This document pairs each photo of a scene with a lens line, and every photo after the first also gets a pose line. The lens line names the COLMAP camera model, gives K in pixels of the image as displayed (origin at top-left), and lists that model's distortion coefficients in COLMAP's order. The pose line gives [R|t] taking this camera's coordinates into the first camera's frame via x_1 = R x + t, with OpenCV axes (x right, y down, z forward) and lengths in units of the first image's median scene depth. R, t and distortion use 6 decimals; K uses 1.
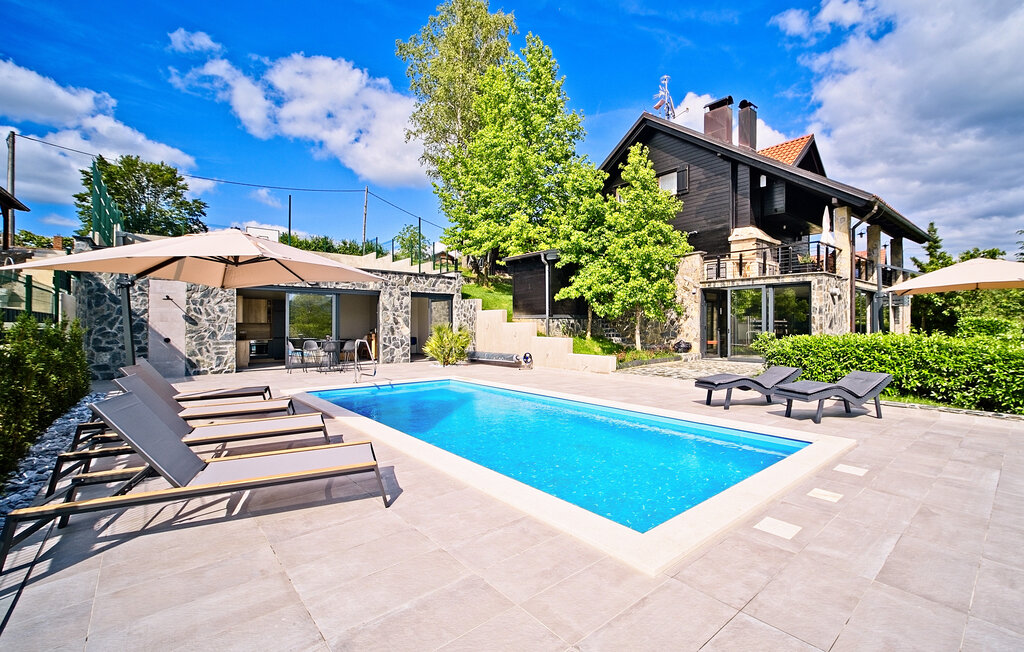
lens RADIAL K [[431.6, 0, 508.5], [0, 431.6, 325.3], [0, 0, 1]] dist [-0.001391, -0.000037]
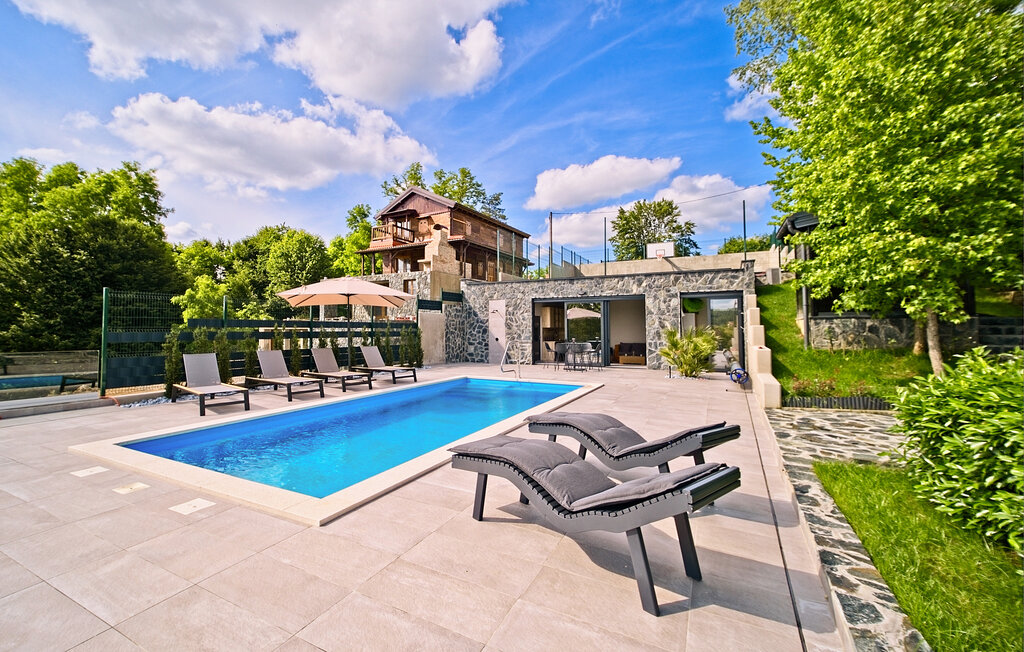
lens RADIAL K [[431.6, 0, 508.9], [0, 431.6, 325.0], [0, 0, 1]] dist [-0.001391, -0.000037]
pose [[0.392131, -0.010330, -0.919851, 0.478325], [-0.001398, 0.999929, -0.011825, 0.001454], [0.919908, 0.005923, 0.392089, 0.330881]]
